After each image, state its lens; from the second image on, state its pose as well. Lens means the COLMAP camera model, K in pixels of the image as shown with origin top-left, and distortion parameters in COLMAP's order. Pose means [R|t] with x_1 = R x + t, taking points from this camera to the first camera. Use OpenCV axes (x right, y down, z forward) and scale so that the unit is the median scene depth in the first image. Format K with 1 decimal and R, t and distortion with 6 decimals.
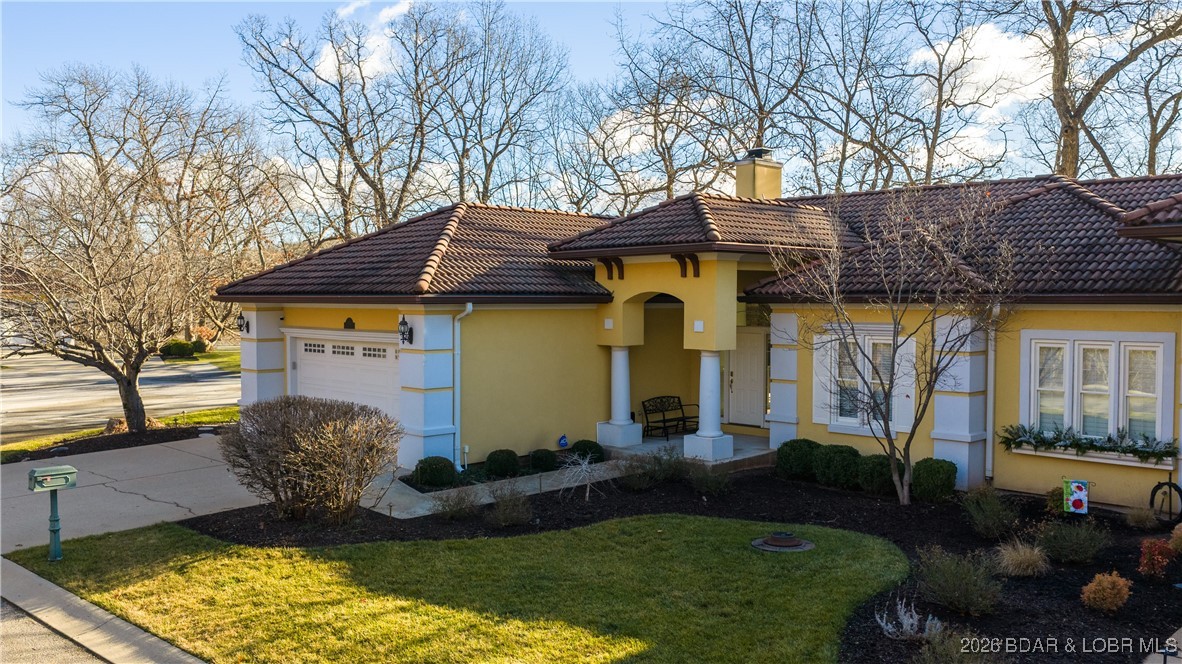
lens RADIAL K [[968.4, 0, 591.0], [0, 968.4, 332.0], [0, 0, 1]] dist [0.024852, -0.050923]
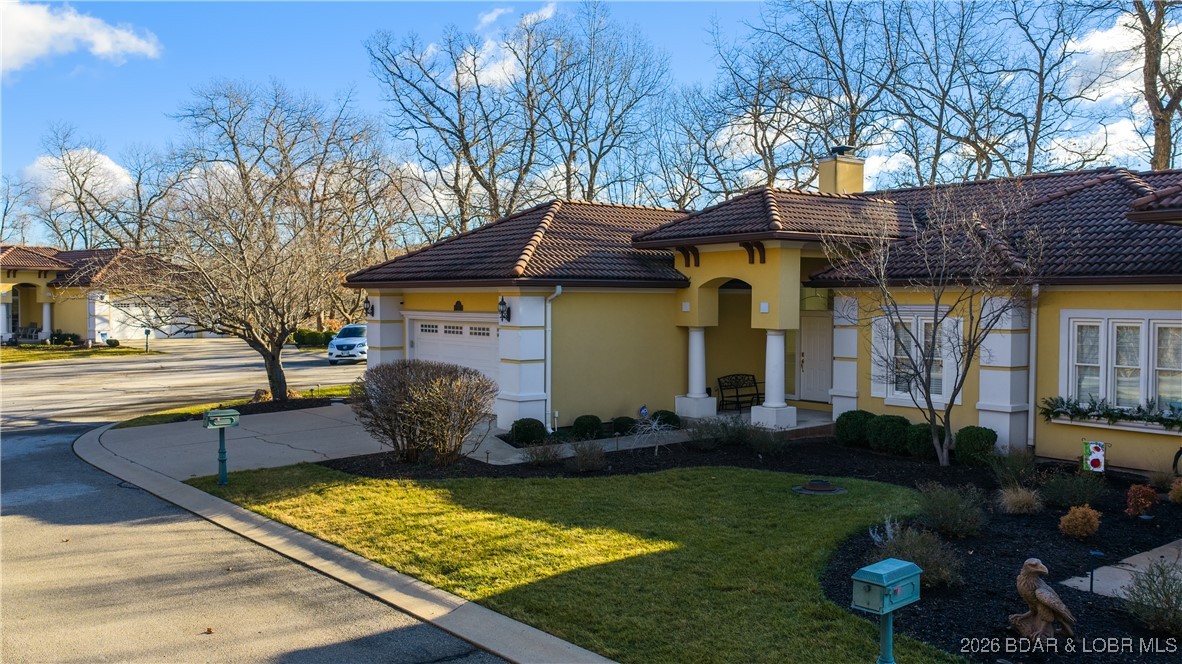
lens RADIAL K [[968.4, 0, 591.0], [0, 968.4, 332.0], [0, 0, 1]] dist [0.024852, -0.050923]
pose [[0.992889, 0.005693, -0.118904, 0.044120], [-0.005790, 0.999983, -0.000465, 0.022707], [0.118900, 0.001150, 0.992906, -0.121188]]
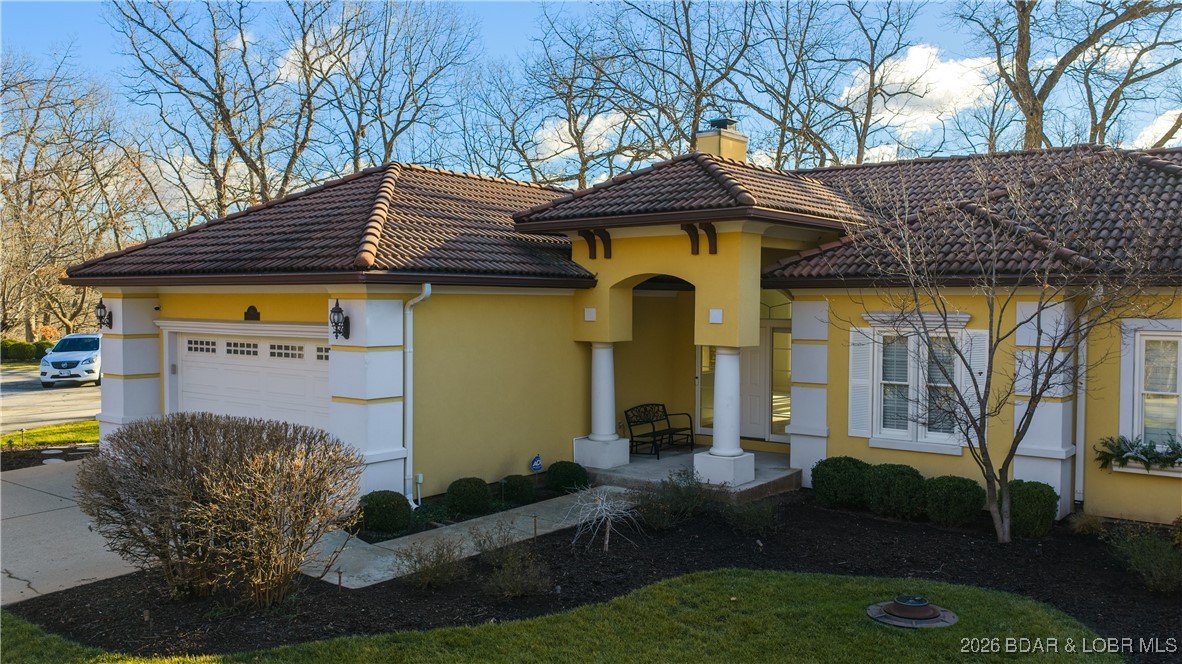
lens RADIAL K [[968.4, 0, 591.0], [0, 968.4, 332.0], [0, 0, 1]] dist [0.024852, -0.050923]
pose [[0.991605, -0.000523, 0.129299, -0.087966], [0.000882, 0.999996, -0.002718, 0.008628], [-0.129297, 0.002810, 0.991602, 0.218798]]
